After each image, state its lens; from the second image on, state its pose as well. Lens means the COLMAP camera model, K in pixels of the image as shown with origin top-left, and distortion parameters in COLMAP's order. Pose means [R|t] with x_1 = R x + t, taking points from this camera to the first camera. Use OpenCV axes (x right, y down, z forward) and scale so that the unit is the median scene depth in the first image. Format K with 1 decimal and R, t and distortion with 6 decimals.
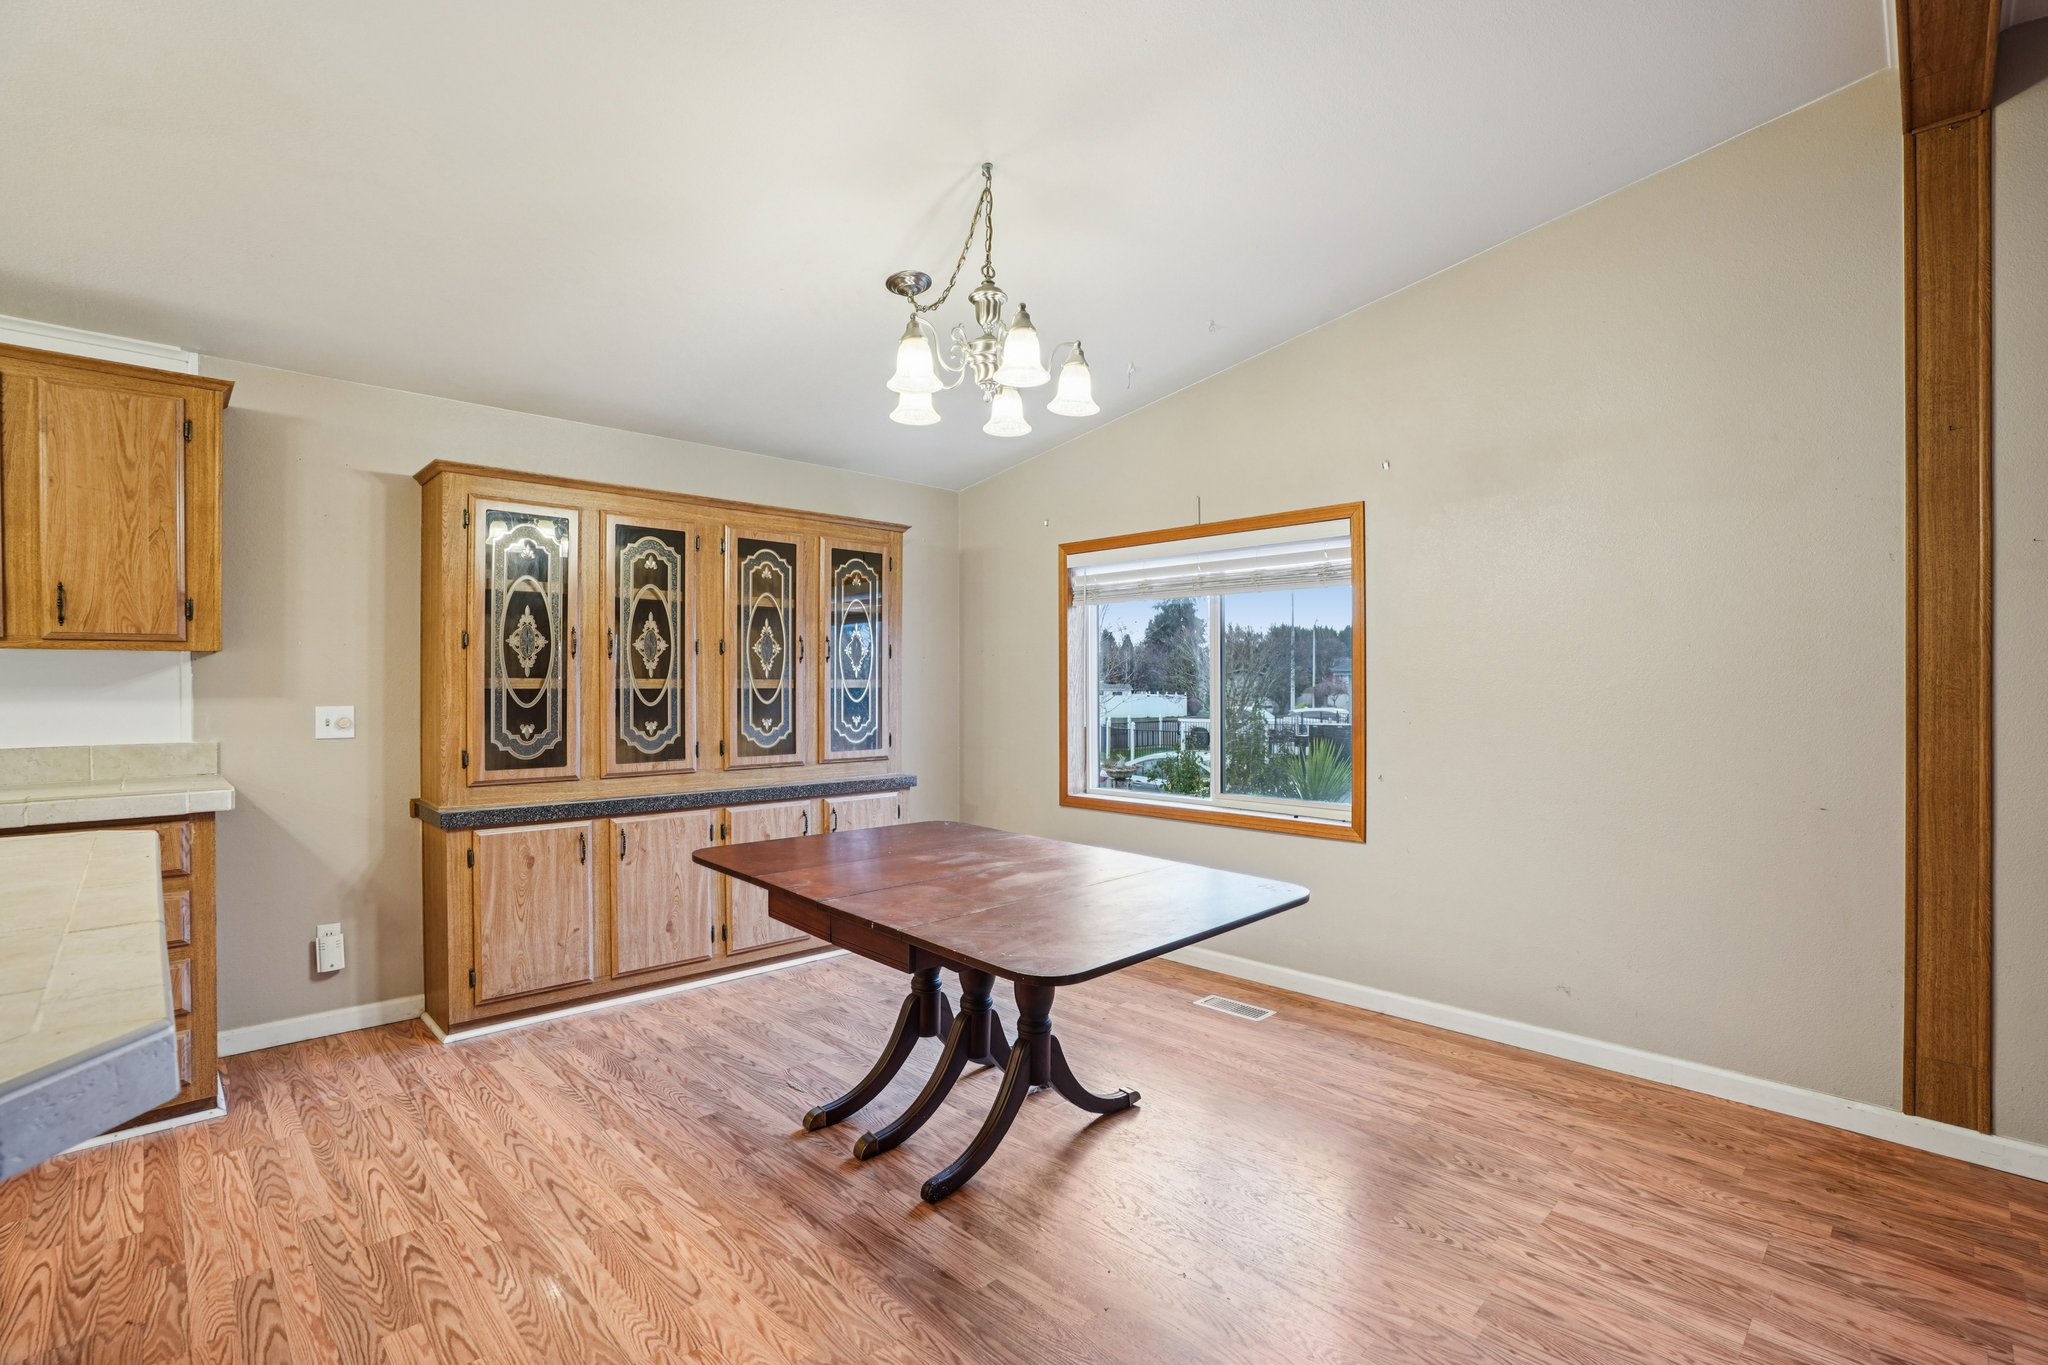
lens RADIAL K [[939.9, 0, 1028.3], [0, 939.9, 683.8], [0, 0, 1]] dist [-0.073152, 0.028625]
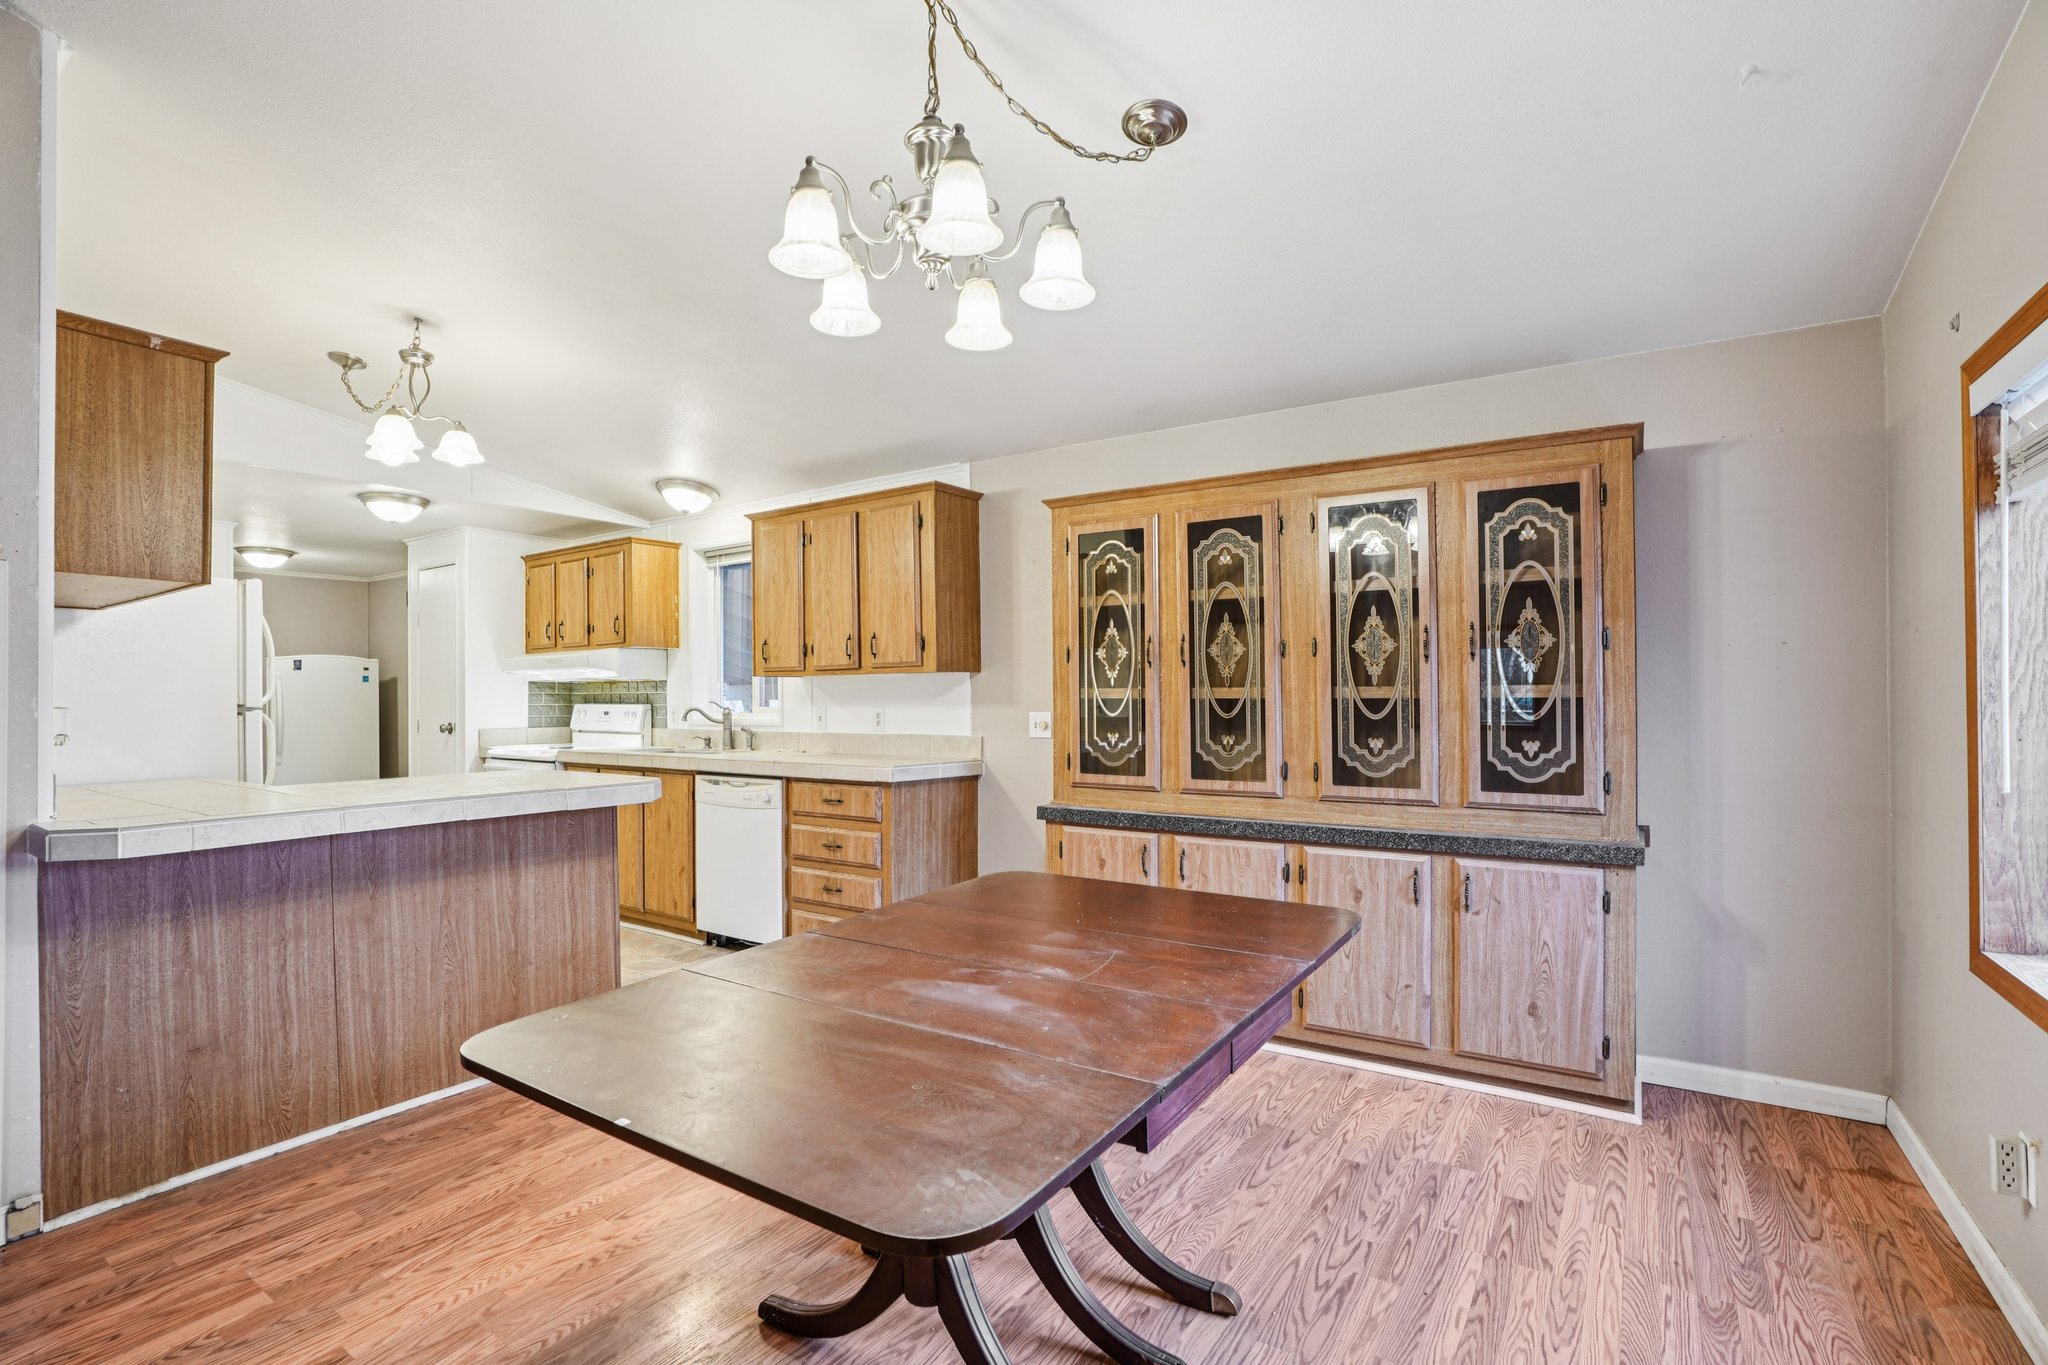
lens RADIAL K [[948.1, 0, 1033.1], [0, 948.1, 693.3], [0, 0, 1]] dist [-0.076501, 0.030959]
pose [[0.206265, -0.003786, -0.978489, 0.476993], [0.006239, 0.999977, -0.002554, 0.001636], [0.978476, -0.005578, 0.206284, 0.671900]]
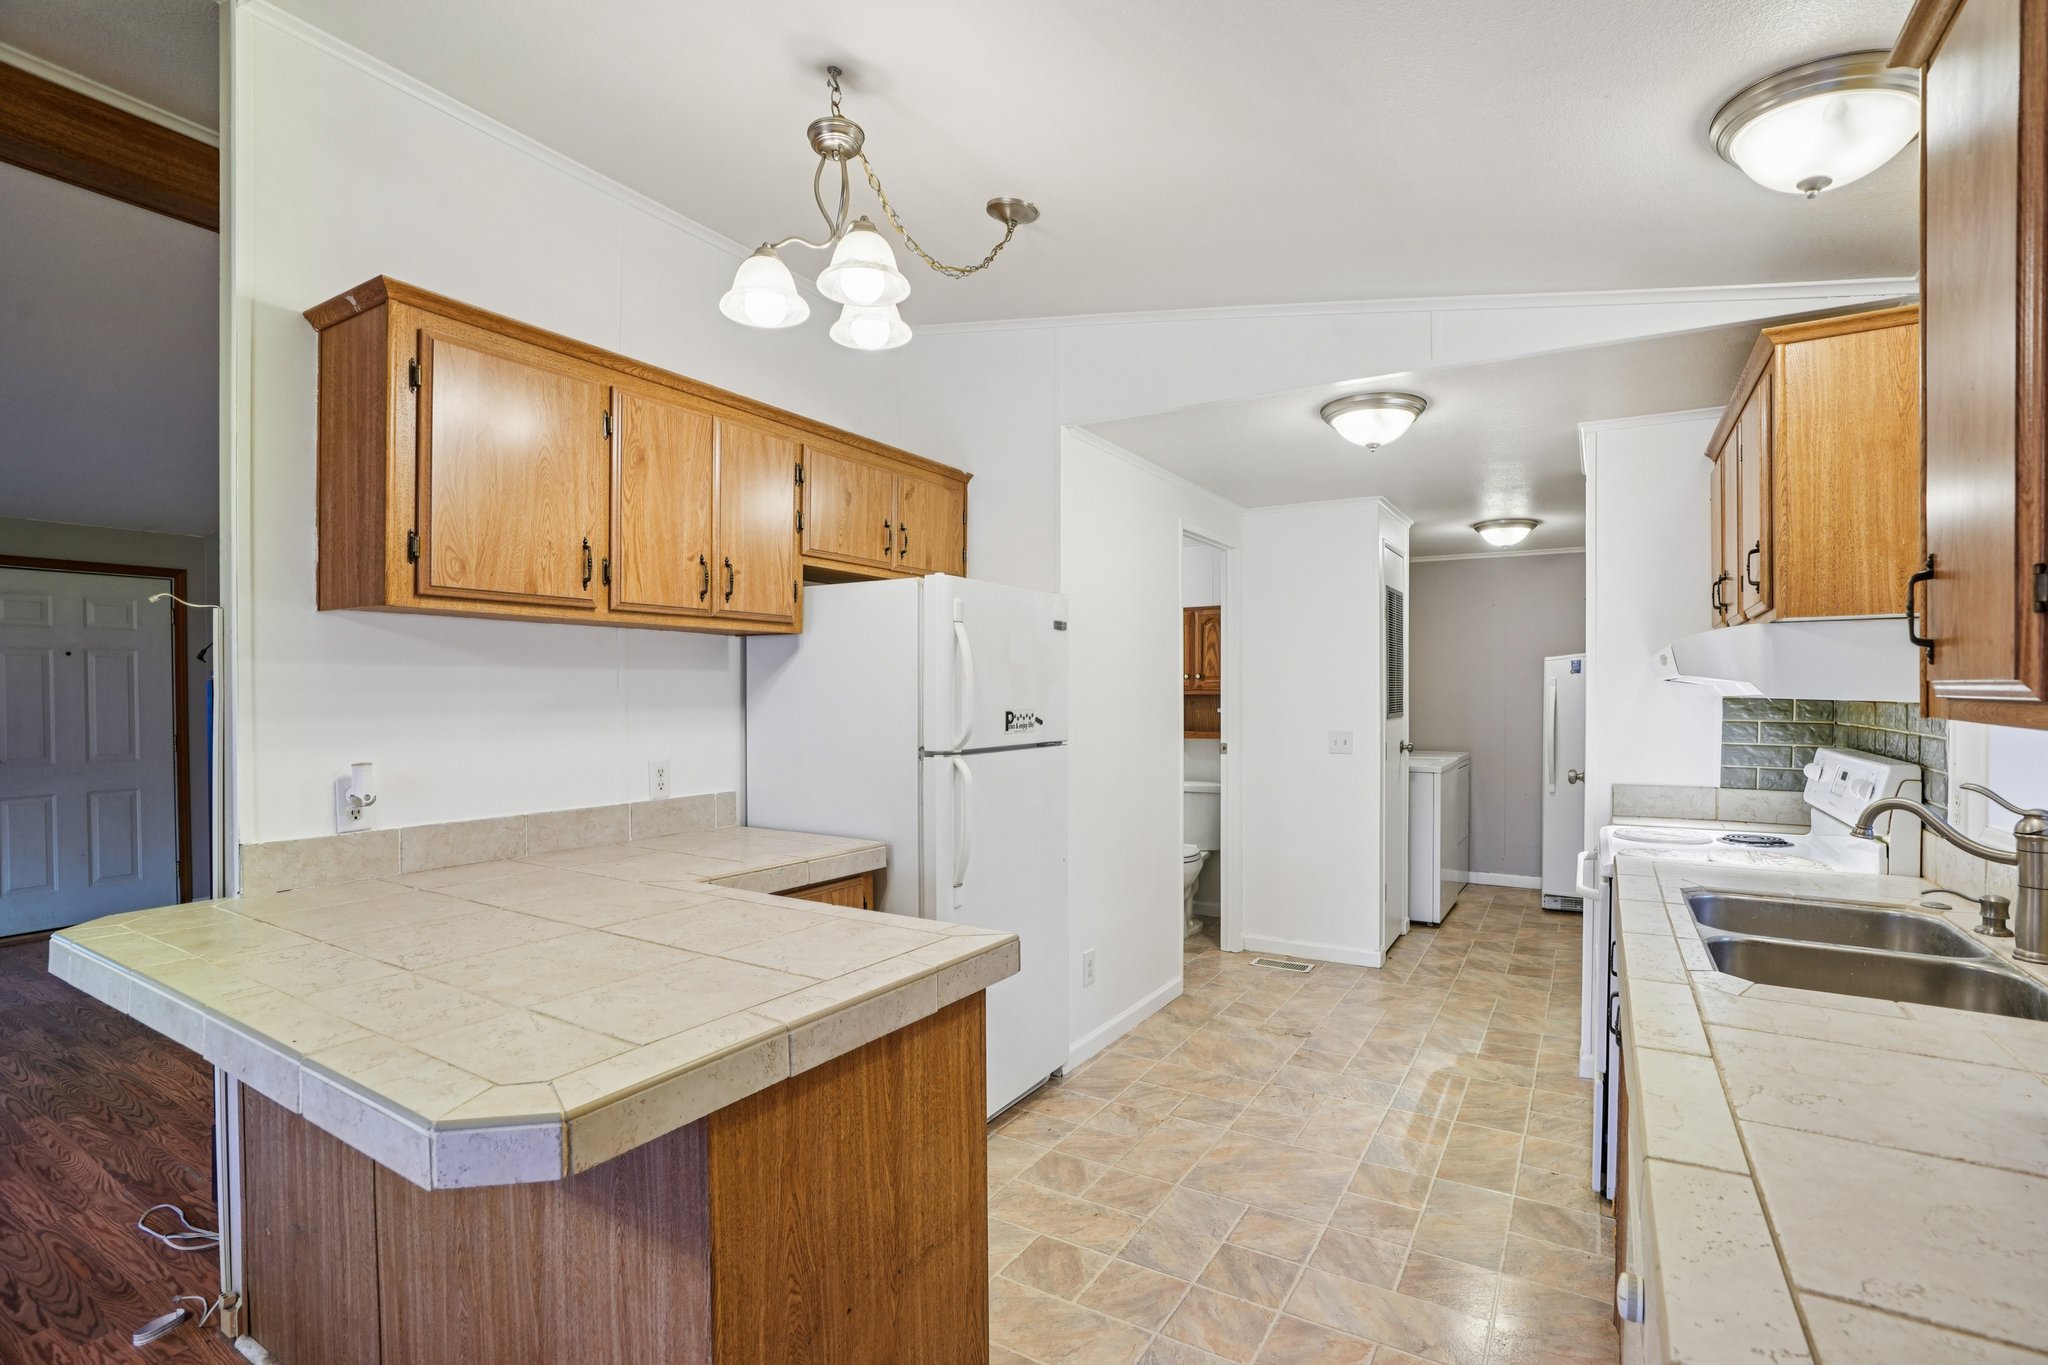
lens RADIAL K [[946.0, 0, 1018.8], [0, 946.0, 700.3], [0, 0, 1]] dist [-0.060088, 0.027099]
pose [[-0.973369, 0.004199, -0.229207, -0.584176], [0.001919, 0.999946, 0.010169, -0.039244], [0.229238, 0.009459, -0.973325, 0.788304]]
